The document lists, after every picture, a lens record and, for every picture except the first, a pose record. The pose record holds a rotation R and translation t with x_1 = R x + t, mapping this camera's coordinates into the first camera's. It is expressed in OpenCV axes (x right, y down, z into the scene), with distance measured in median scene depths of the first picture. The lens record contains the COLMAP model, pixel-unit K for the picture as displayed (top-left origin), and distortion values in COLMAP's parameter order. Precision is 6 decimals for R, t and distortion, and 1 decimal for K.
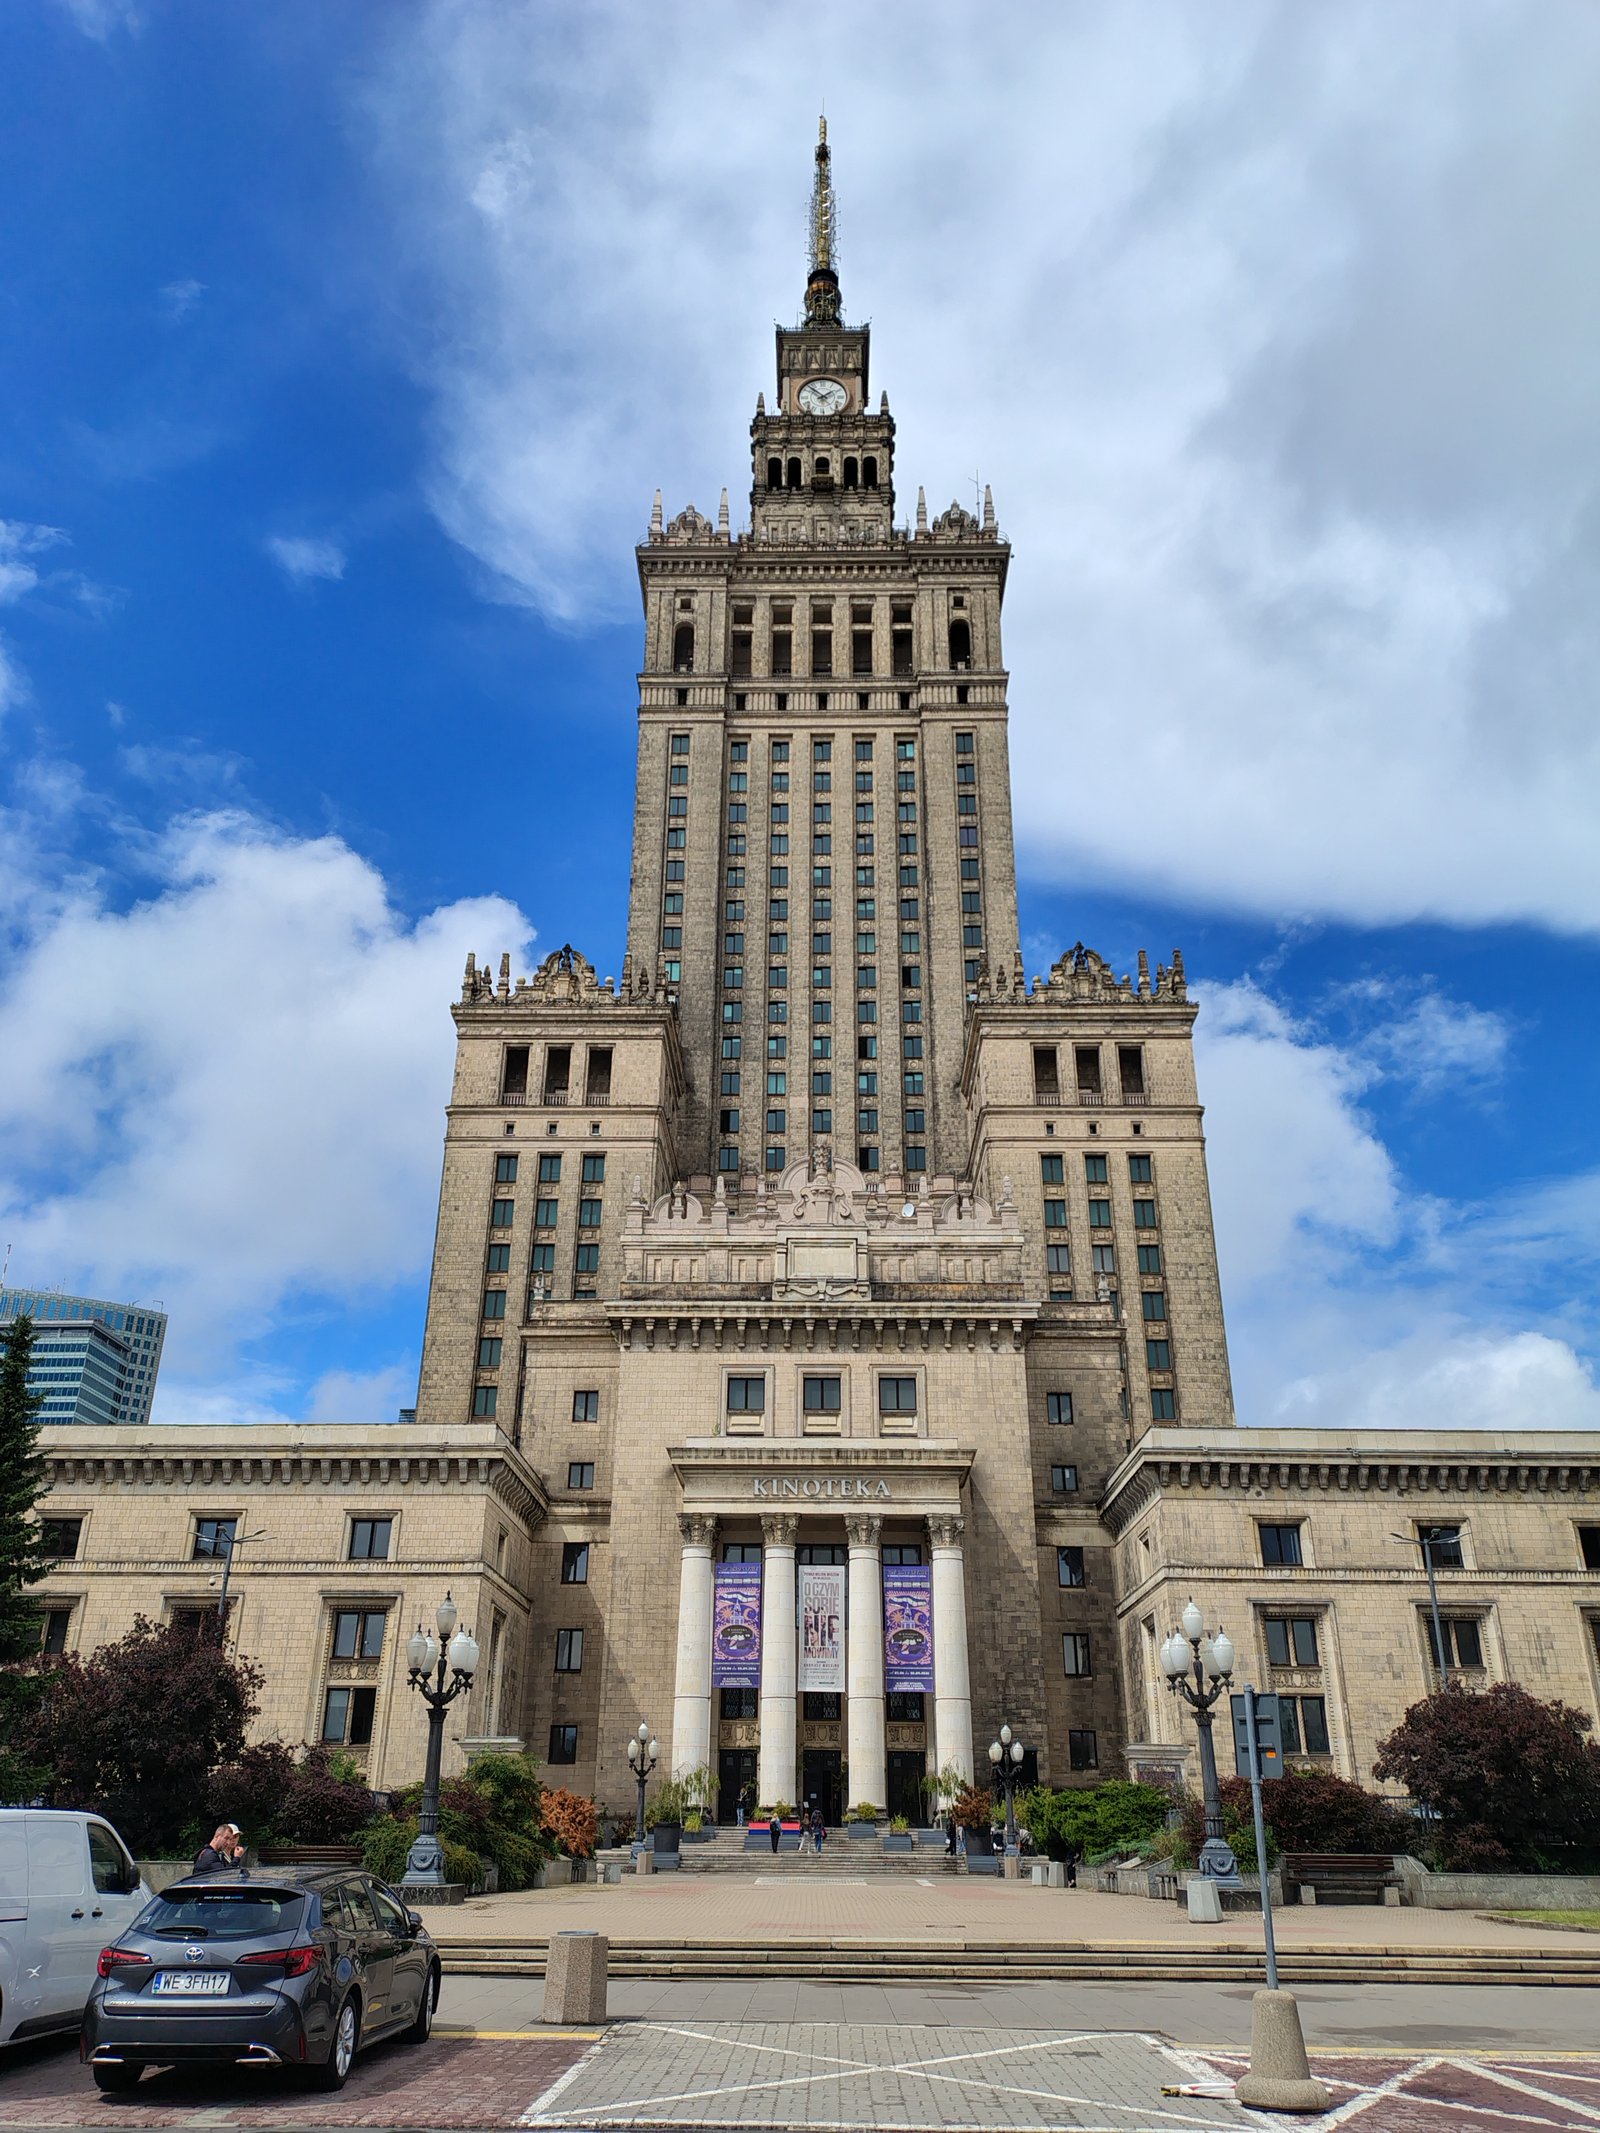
lens RADIAL K [[1596.5, 0, 800.6], [0, 1596.5, 1111.2], [0, 0, 1]] dist [0.124086, -0.204112]
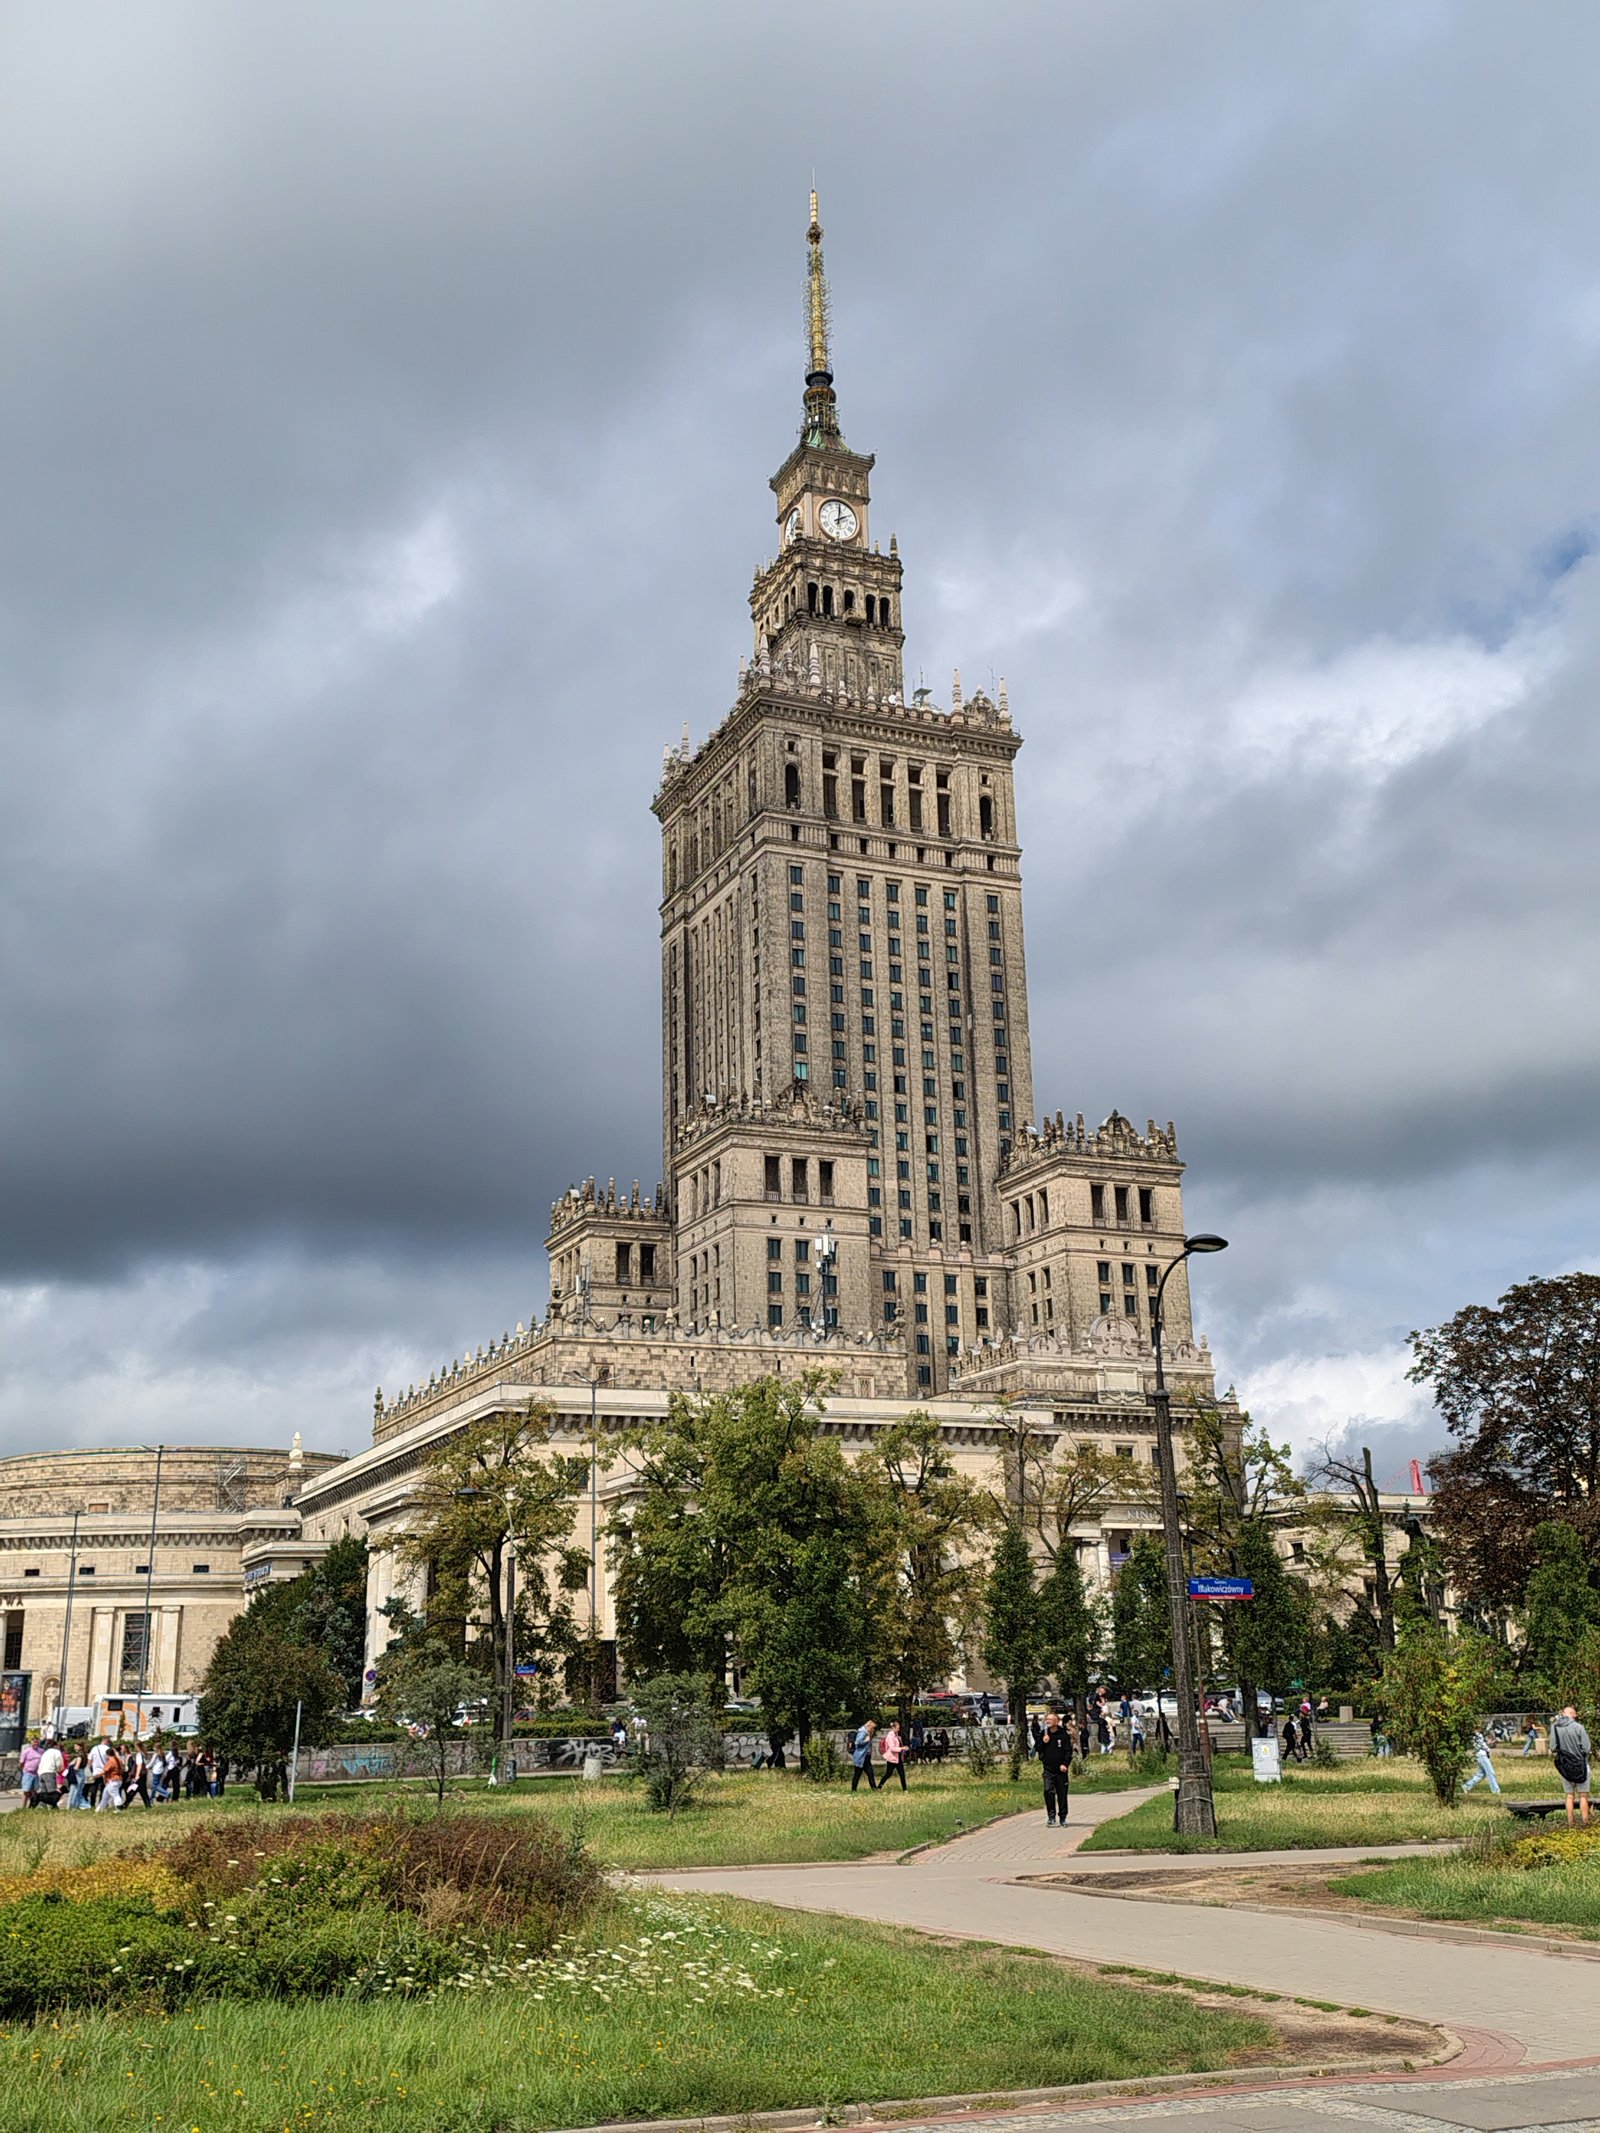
lens RADIAL K [[2135.8, 0, 800.0], [0, 2135.8, 1066.5], [0, 0, 1]] dist [0.067651, -0.040191]
pose [[0.902633, 0.094139, 0.419990, -0.796137], [-0.148308, 0.984057, 0.098168, -0.255725], [-0.404052, -0.150898, 0.902204, -0.564976]]
